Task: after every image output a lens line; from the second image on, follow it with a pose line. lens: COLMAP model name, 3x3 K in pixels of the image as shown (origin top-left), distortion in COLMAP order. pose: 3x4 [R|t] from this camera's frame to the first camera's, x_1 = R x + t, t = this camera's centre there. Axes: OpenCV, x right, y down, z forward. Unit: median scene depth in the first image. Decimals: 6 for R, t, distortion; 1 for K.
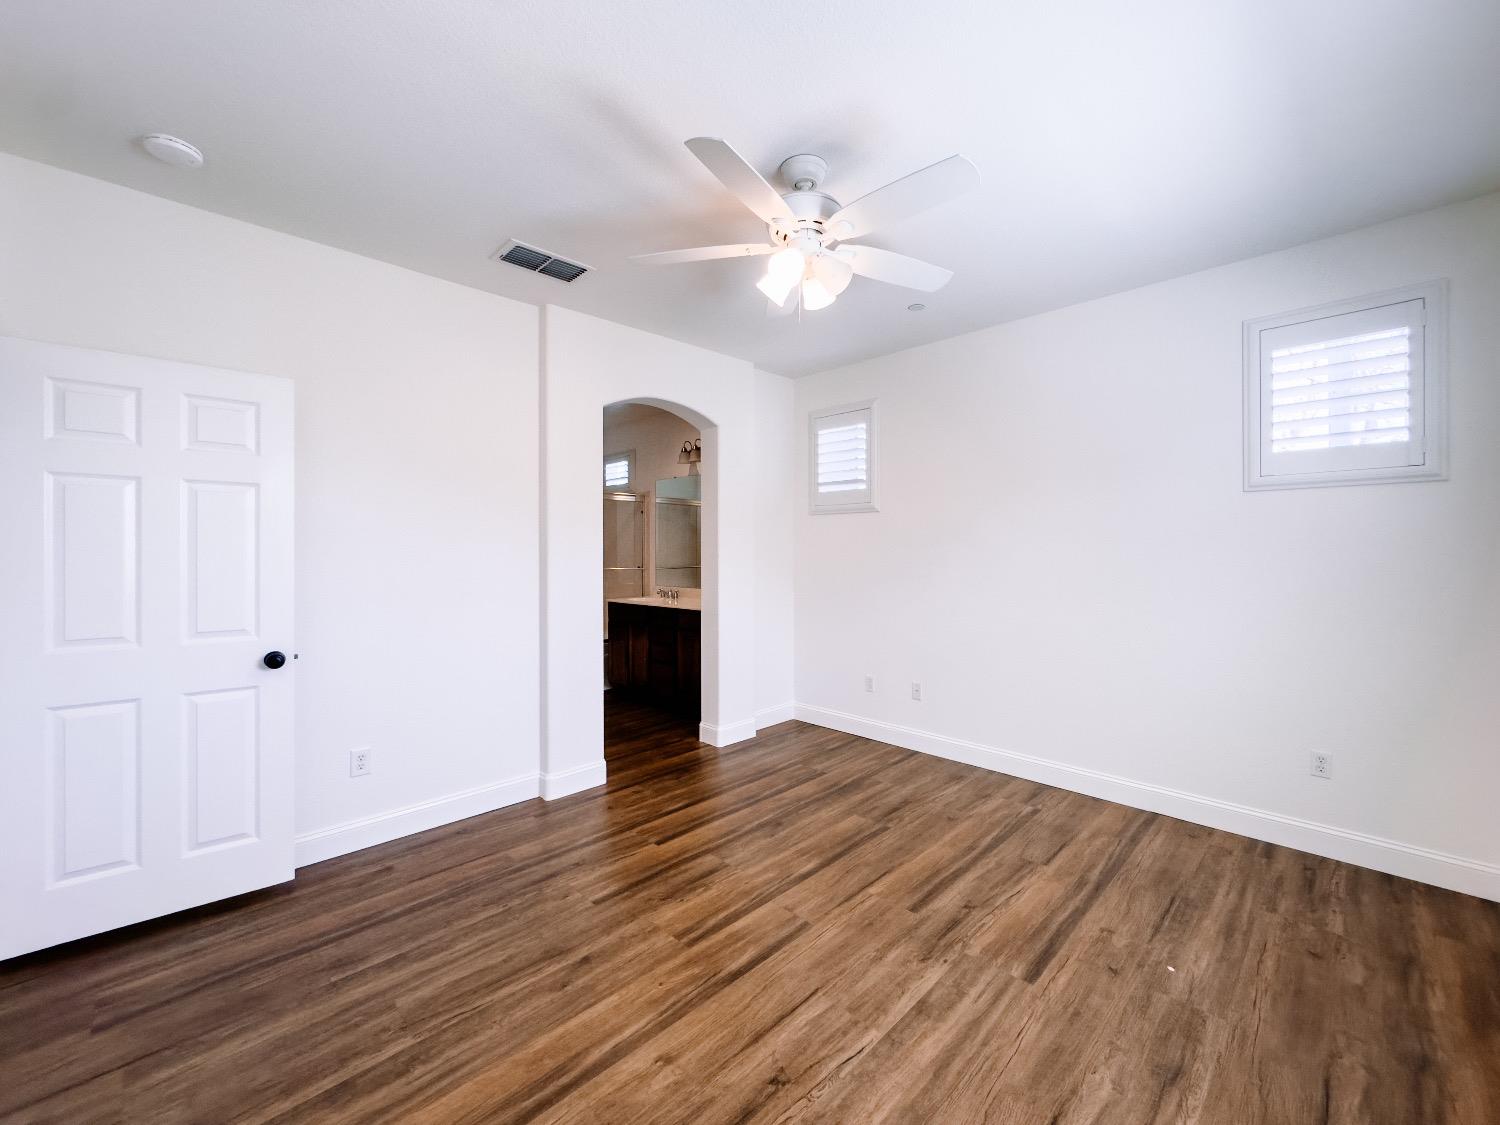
lens RADIAL K [[611.0, 0, 754.7], [0, 611.0, 551.9], [0, 0, 1]] dist [-0.003063, 0.000362]
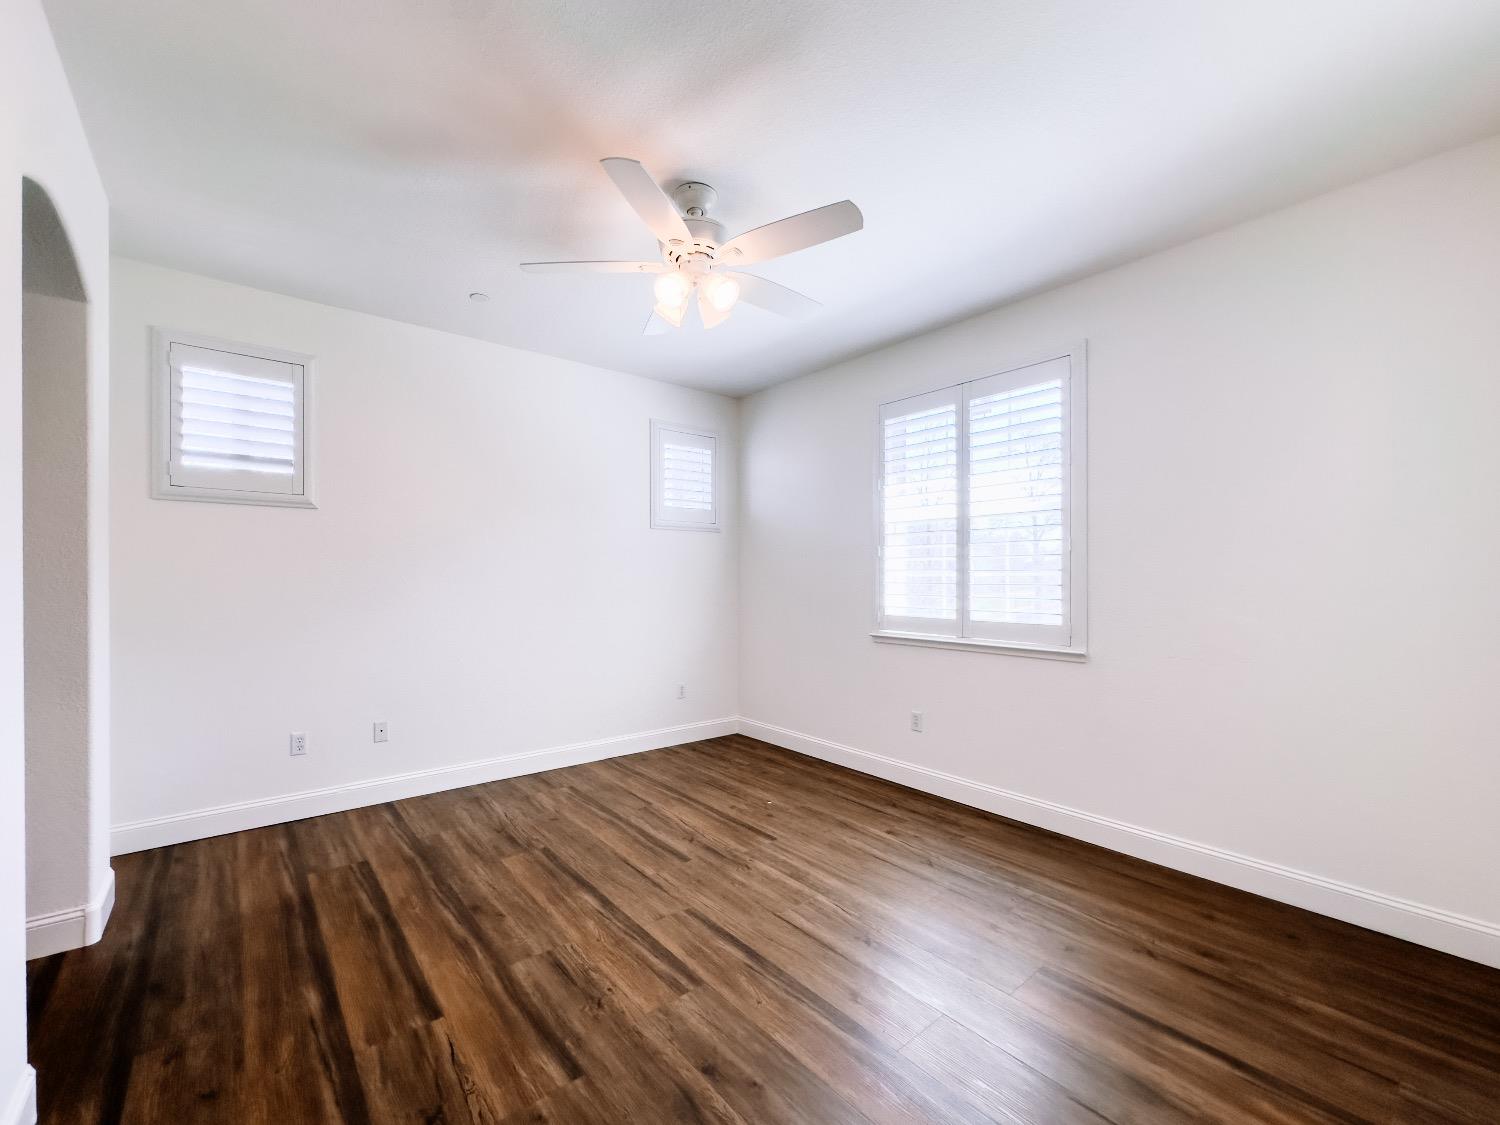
lens RADIAL K [[611.0, 0, 747.0], [0, 611.0, 571.5], [0, 0, 1]] dist [-0.003063, 0.000362]
pose [[0.104423, 0.009412, 0.994488, -0.778491], [-0.000325, 0.999955, -0.009430, 0.028429], [-0.994533, 0.000661, 0.104422, 0.641757]]
